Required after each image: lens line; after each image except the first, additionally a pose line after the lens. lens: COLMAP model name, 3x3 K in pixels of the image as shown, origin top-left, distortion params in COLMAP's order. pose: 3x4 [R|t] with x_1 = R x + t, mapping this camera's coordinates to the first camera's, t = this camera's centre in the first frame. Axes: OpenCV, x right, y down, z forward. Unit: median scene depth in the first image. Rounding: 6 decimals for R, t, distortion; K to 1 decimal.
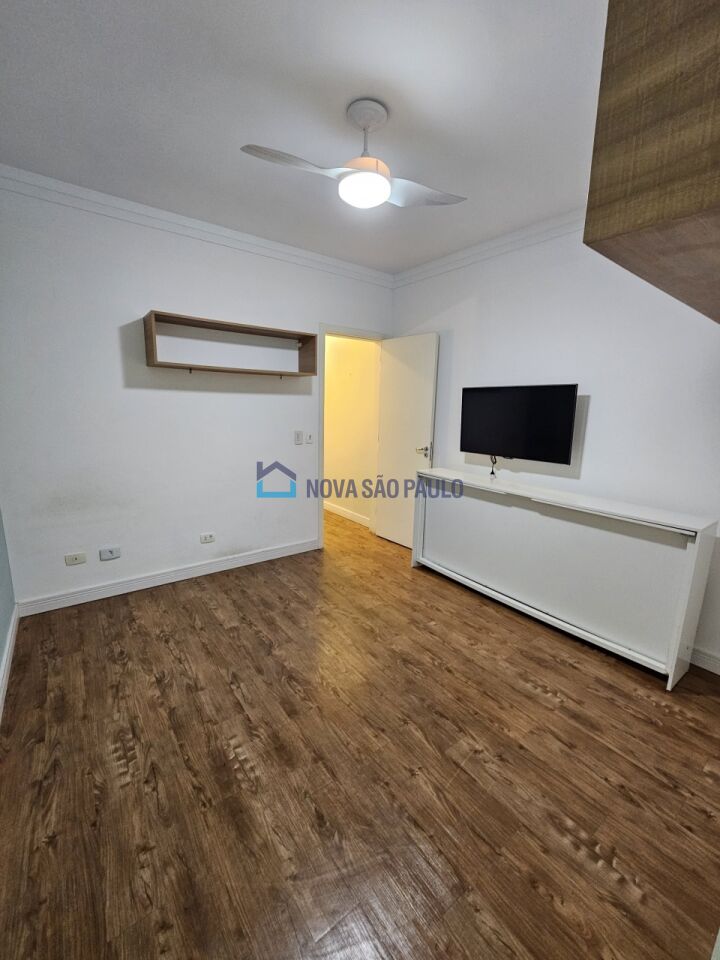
lens RADIAL K [[390.4, 0, 360.6], [0, 390.4, 477.9], [0, 0, 1]] dist [0.000286, 0.000069]
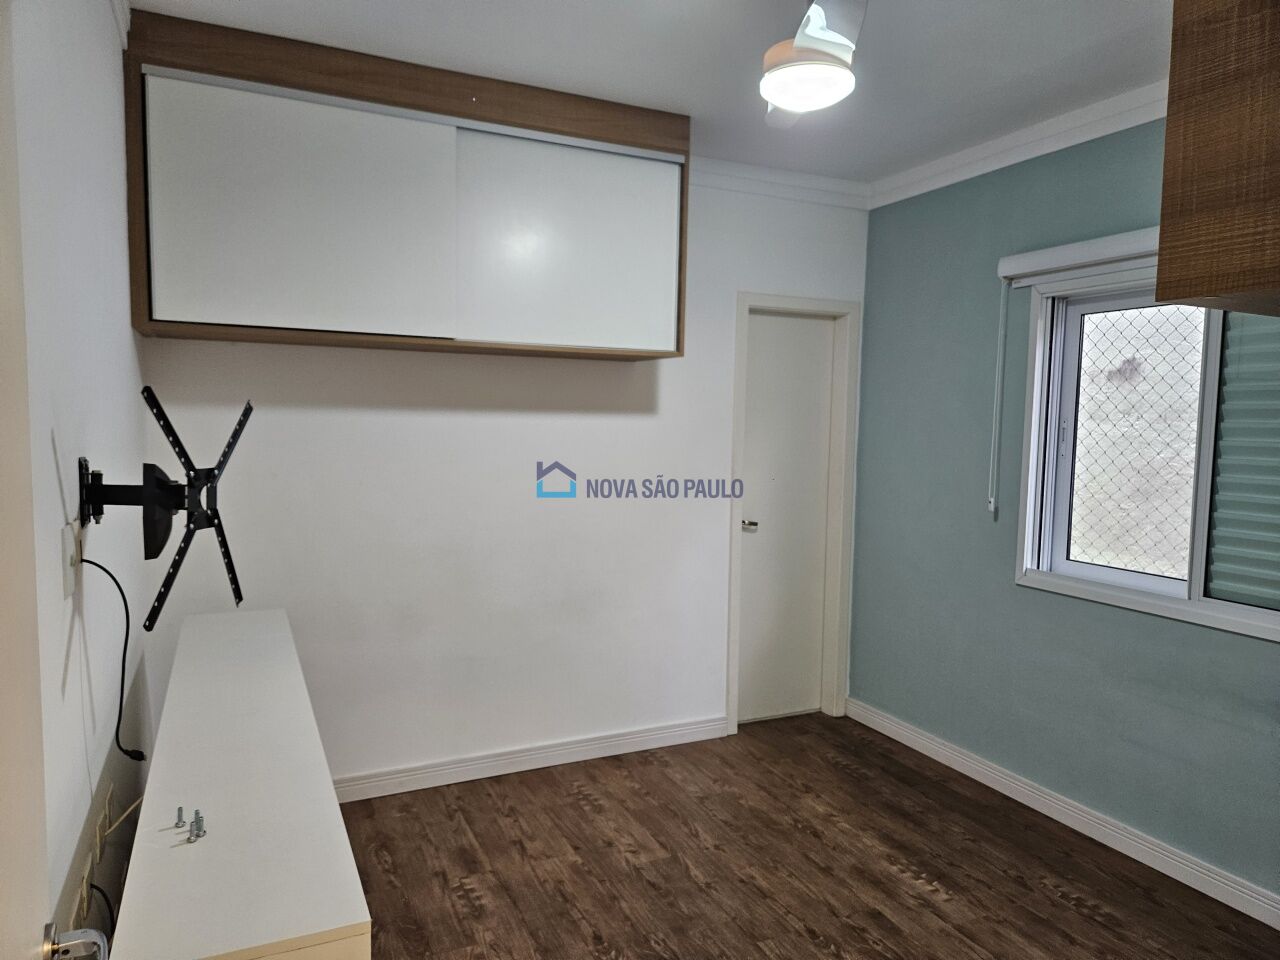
lens RADIAL K [[846.4, 0, 640.0], [0, 846.4, 480.0], [0, 0, 1]] dist [0.096915, -0.080604]
pose [[-0.978611, -0.056485, 0.197813, -0.025734], [-0.002944, 0.965313, 0.261079, -0.389218], [-0.205698, 0.254912, -0.944832, 1.800558]]
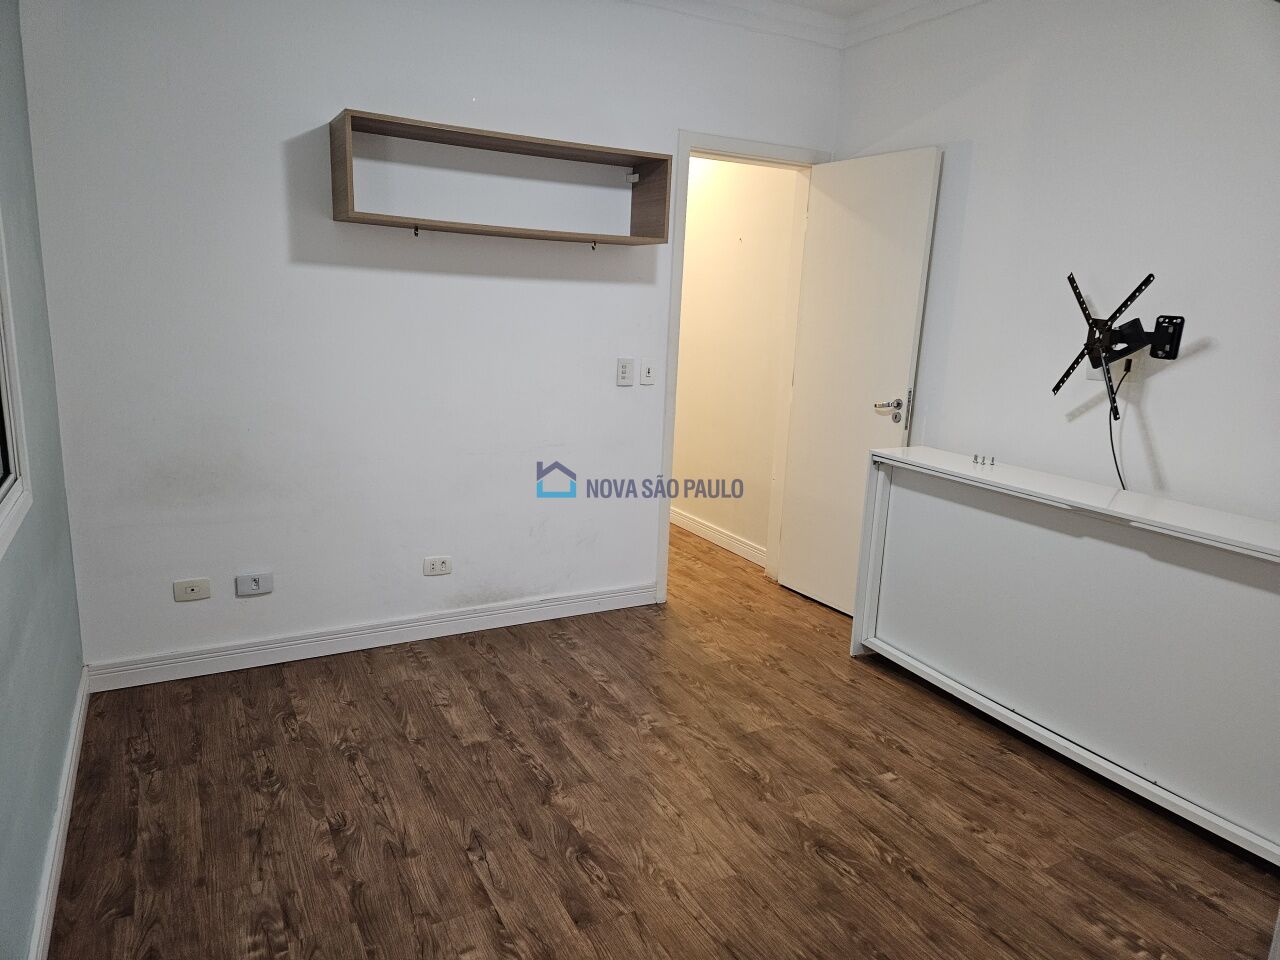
lens RADIAL K [[846.4, 0, 640.0], [0, 846.4, 480.0], [0, 0, 1]] dist [0.096915, -0.080604]
pose [[0.988783, 0.046862, -0.141814, 0.022119], [-0.044084, 0.998771, 0.022669, 0.008121], [0.142702, -0.016163, 0.989634, -0.062028]]
